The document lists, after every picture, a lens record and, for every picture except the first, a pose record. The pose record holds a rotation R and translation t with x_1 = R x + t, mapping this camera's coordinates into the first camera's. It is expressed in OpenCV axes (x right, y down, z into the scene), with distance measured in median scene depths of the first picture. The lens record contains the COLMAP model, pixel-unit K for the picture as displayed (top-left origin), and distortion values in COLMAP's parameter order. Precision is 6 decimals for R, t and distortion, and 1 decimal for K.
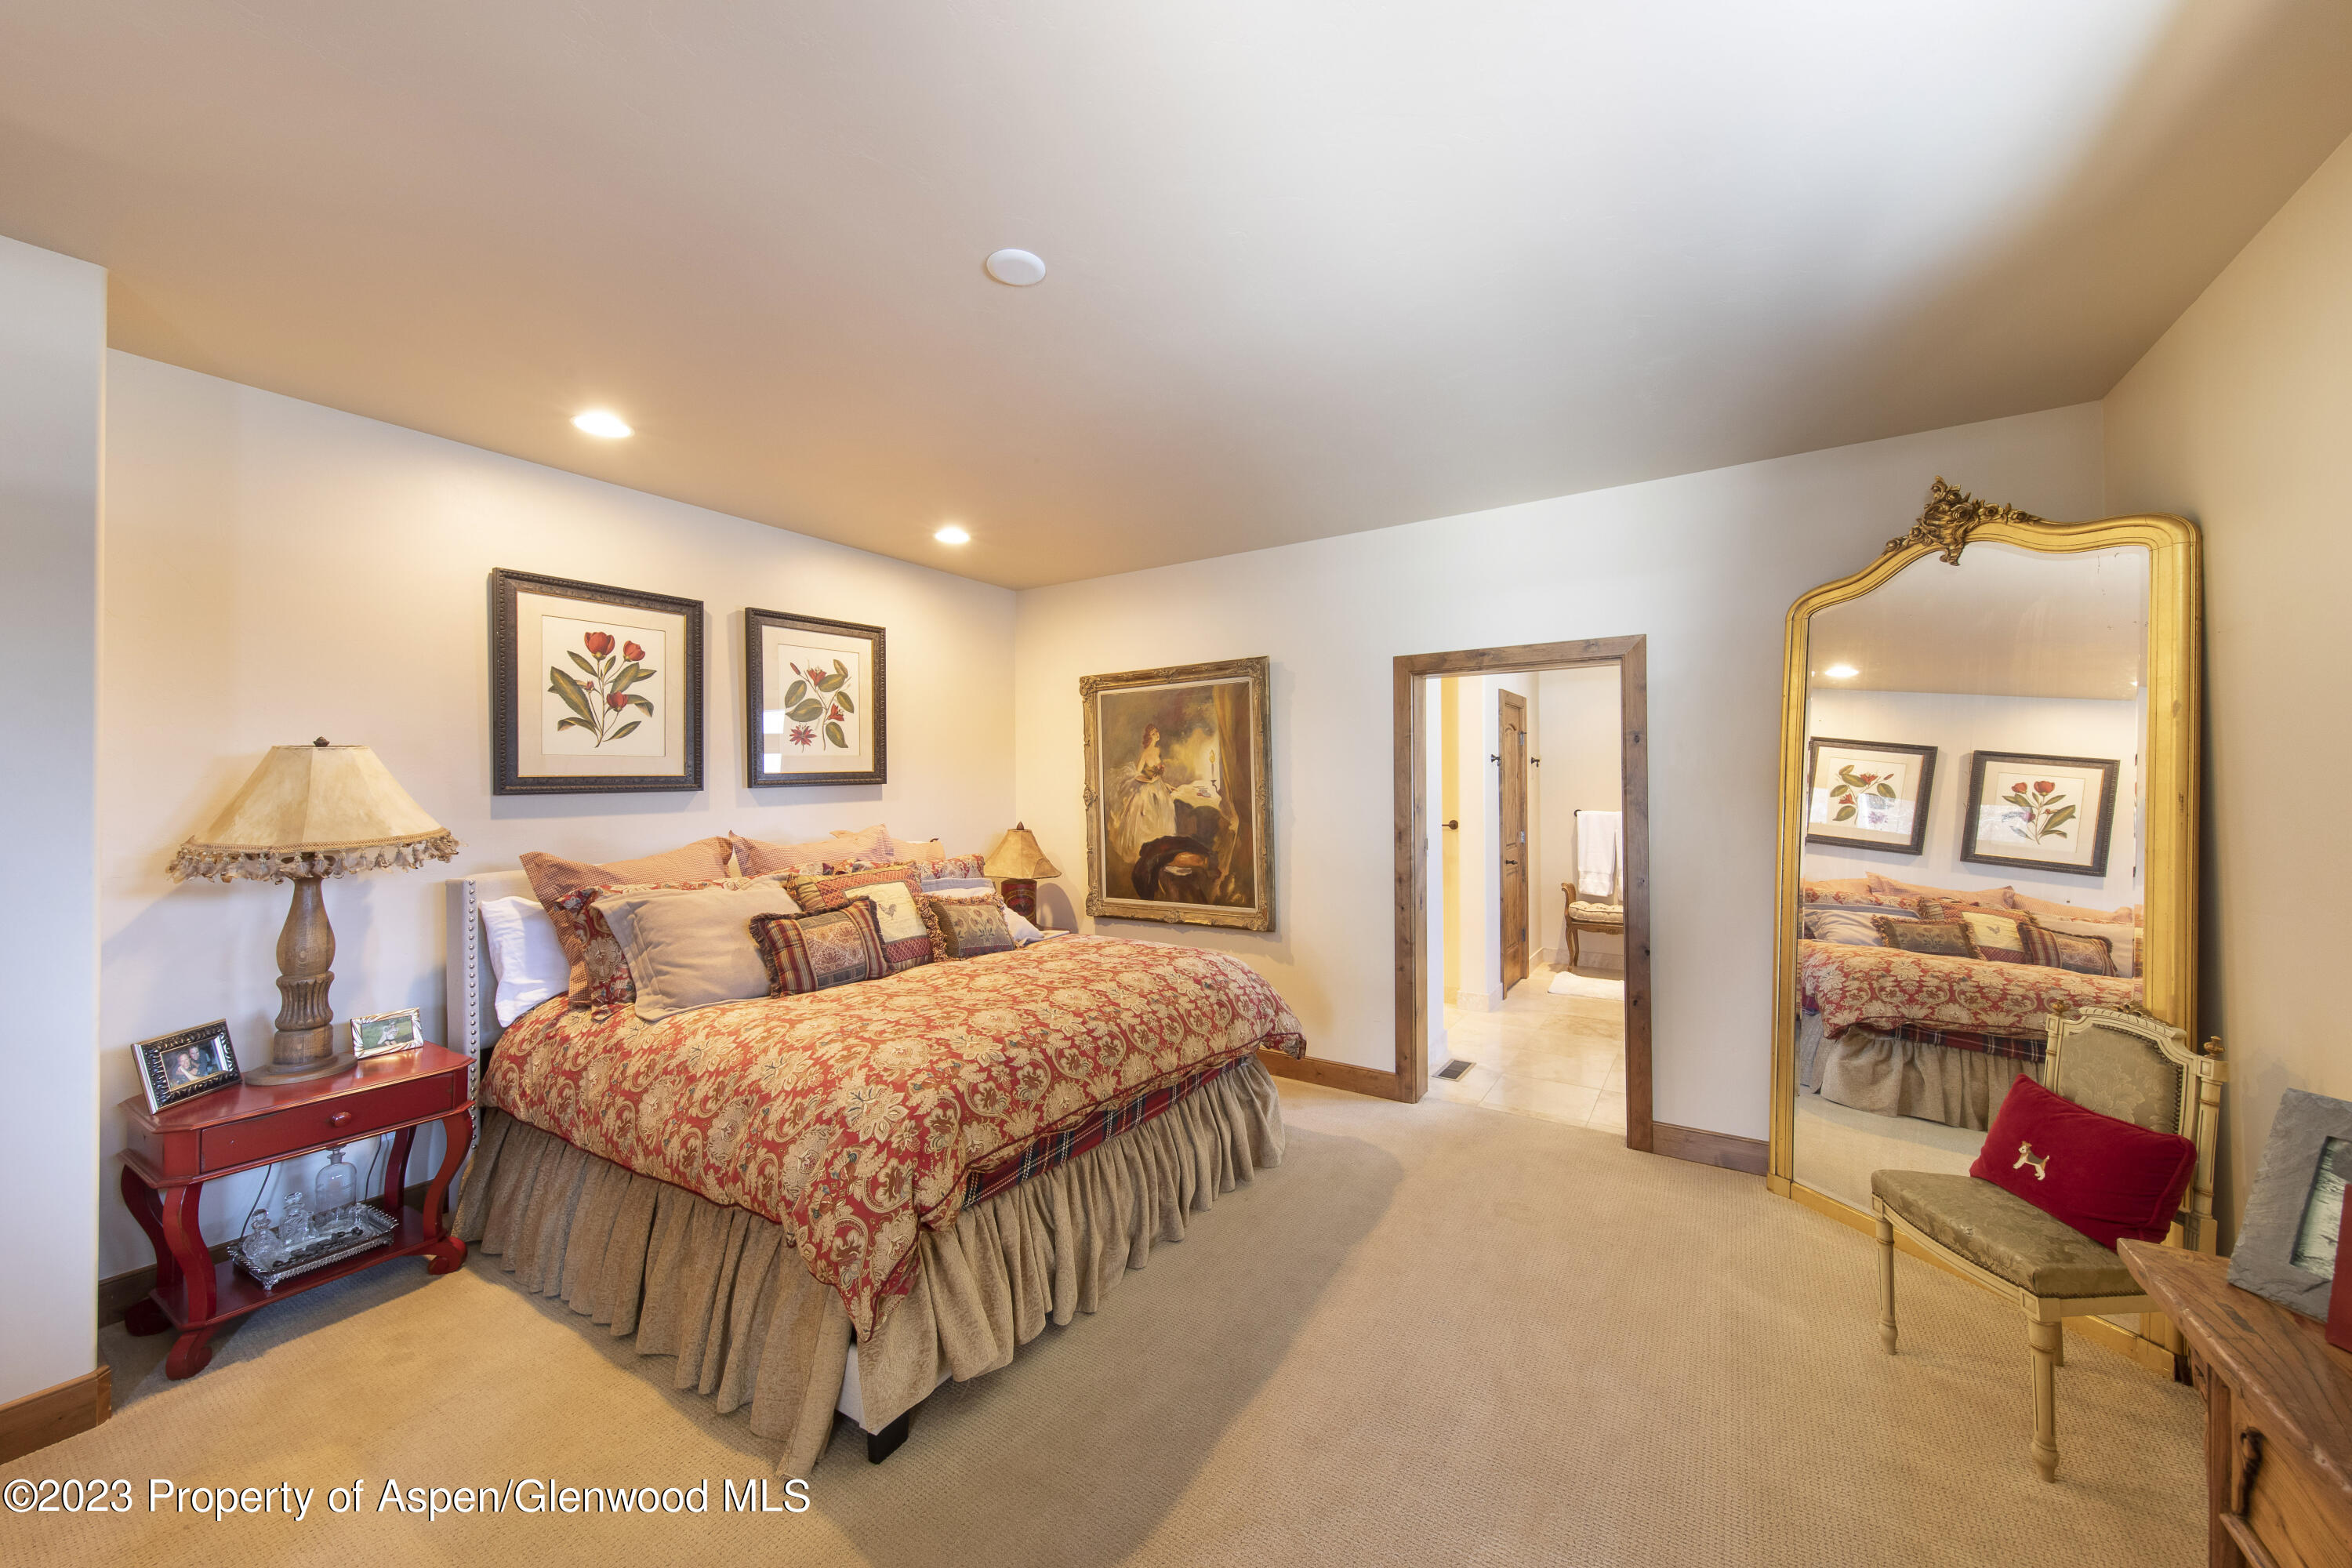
lens RADIAL K [[852.2, 0, 1187.0], [0, 852.2, 775.4], [0, 0, 1]] dist [0.001205, 0.000082]
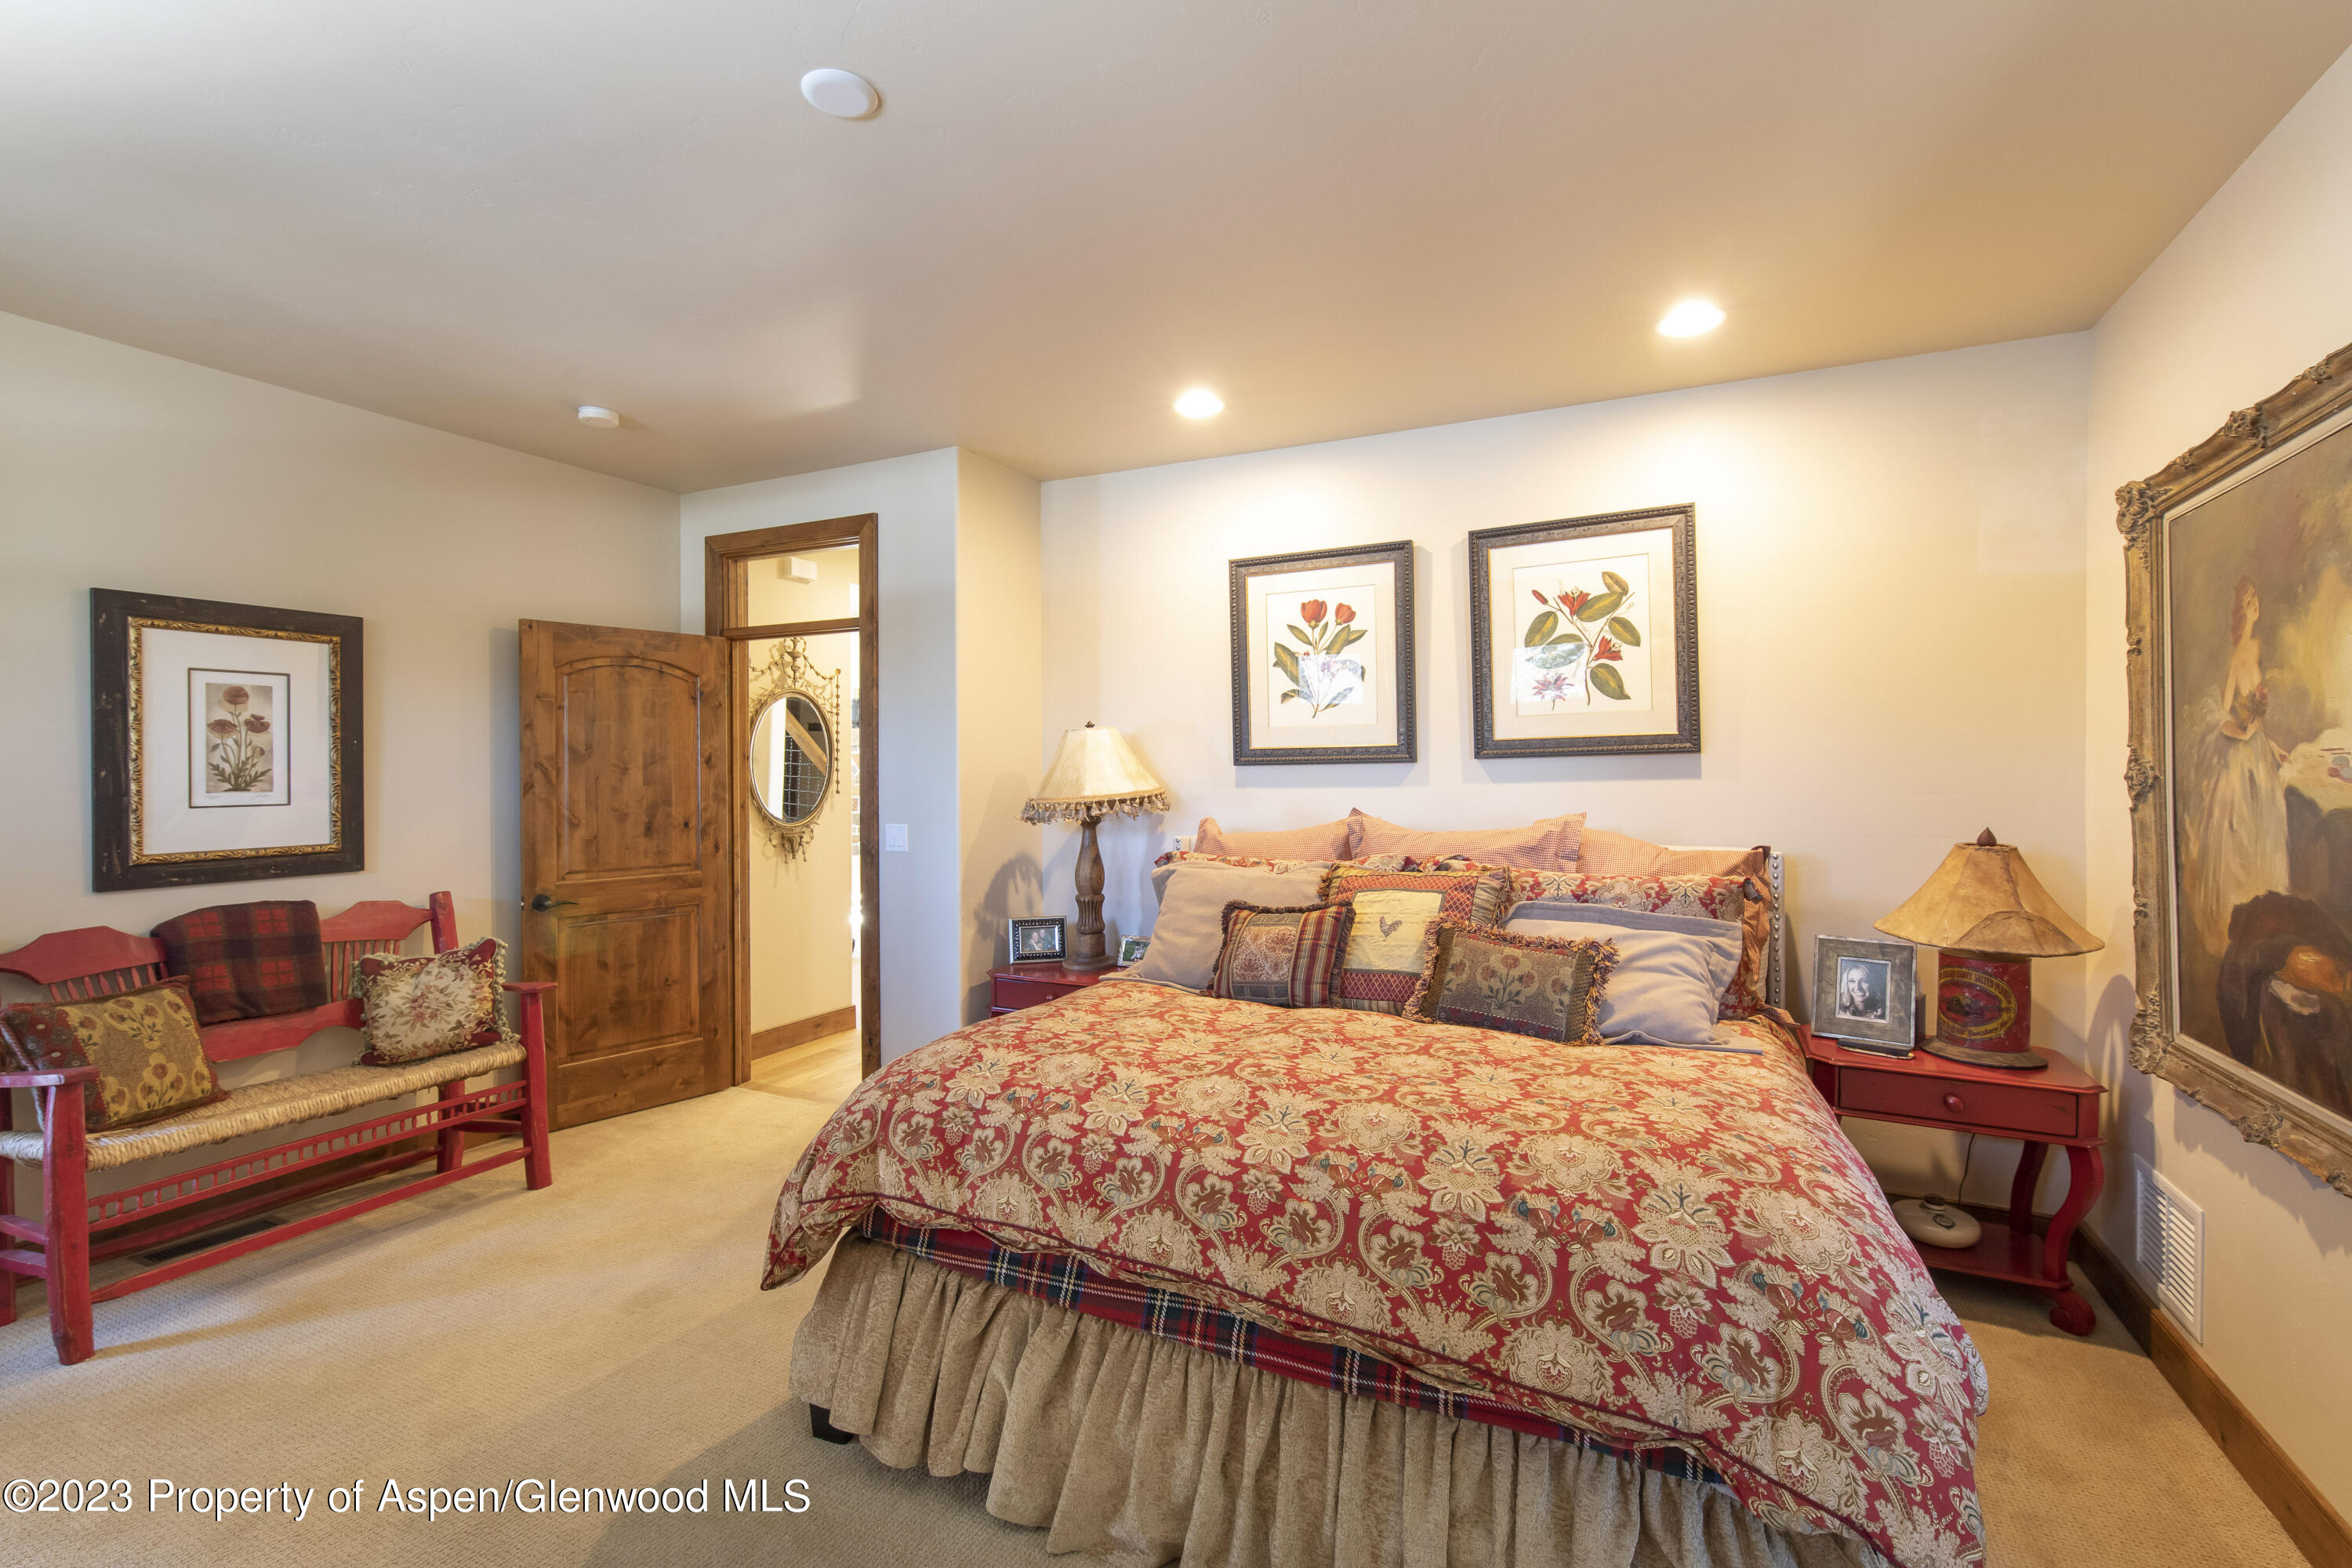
lens RADIAL K [[1013.0, 0, 1181.8], [0, 1013.0, 811.5], [0, 0, 1]] dist [0.002218, 0.000030]
pose [[0.129217, 0.045066, -0.990592, 0.388184], [0.012465, 0.998814, 0.047066, 0.015444], [0.991538, -0.018430, 0.128502, 0.595773]]
